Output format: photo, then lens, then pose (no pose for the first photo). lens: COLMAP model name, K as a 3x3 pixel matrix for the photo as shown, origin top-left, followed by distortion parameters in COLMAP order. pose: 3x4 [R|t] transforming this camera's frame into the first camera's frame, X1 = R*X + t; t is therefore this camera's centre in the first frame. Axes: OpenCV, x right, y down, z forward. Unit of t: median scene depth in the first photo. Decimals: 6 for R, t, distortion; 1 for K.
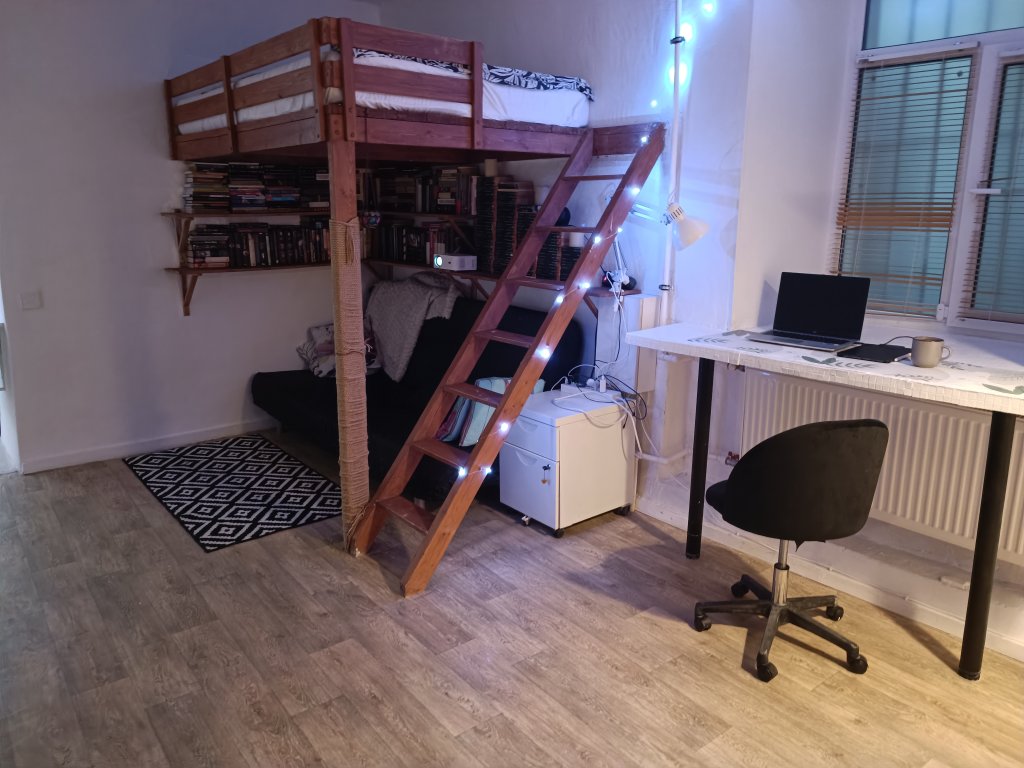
lens RADIAL K [[744.4, 0, 511.2], [0, 744.4, 382.6], [0, 0, 1]] dist [0.039375, -0.051241]
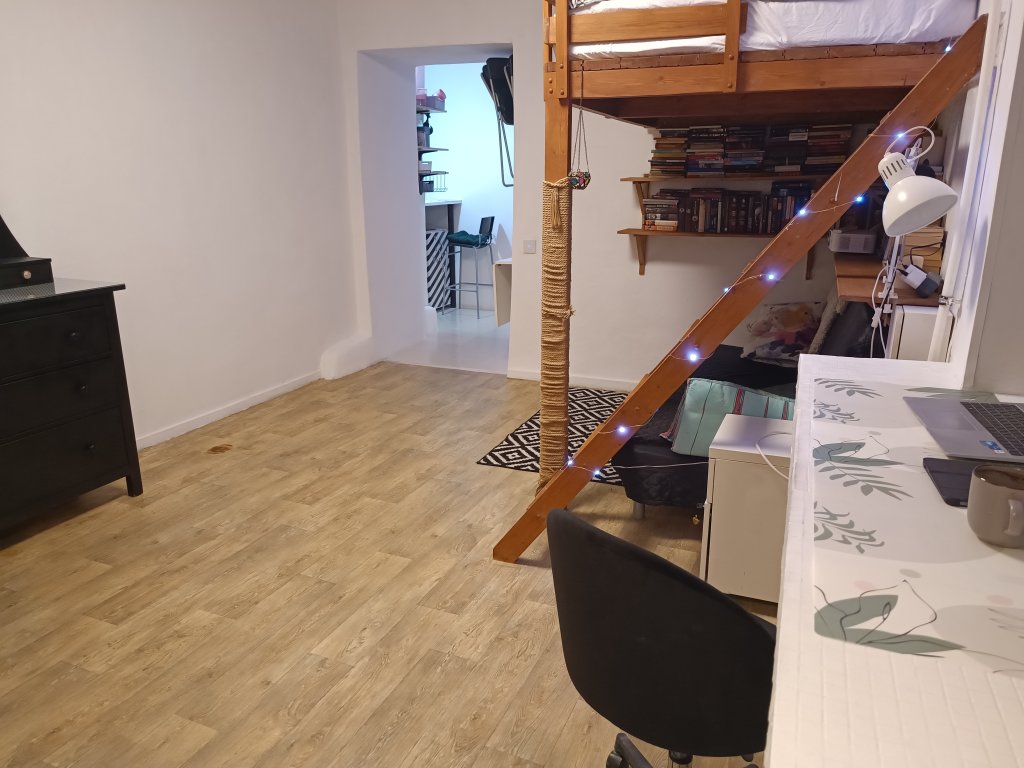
lens RADIAL K [[744.4, 0, 509.9], [0, 744.4, 379.6], [0, 0, 1]] dist [0.039375, -0.051241]
pose [[0.479744, 0.231107, -0.846425, 0.602042], [-0.205954, 0.967396, 0.147404, -0.089003], [0.852894, 0.103609, 0.511700, 0.438077]]
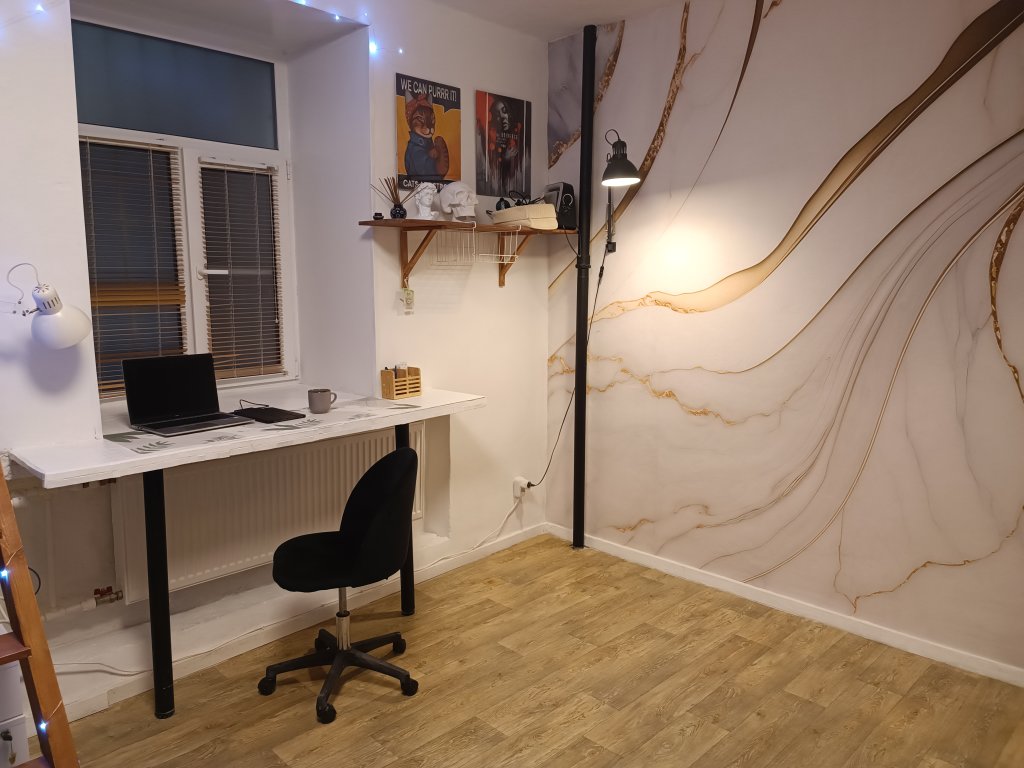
lens RADIAL K [[744.4, 0, 513.5], [0, 744.4, 382.0], [0, 0, 1]] dist [0.039375, -0.051241]
pose [[-0.123186, -0.141405, 0.982258, -0.560017], [0.231389, 0.958422, 0.166992, -0.163148], [-0.965031, 0.247855, -0.085345, 0.633435]]
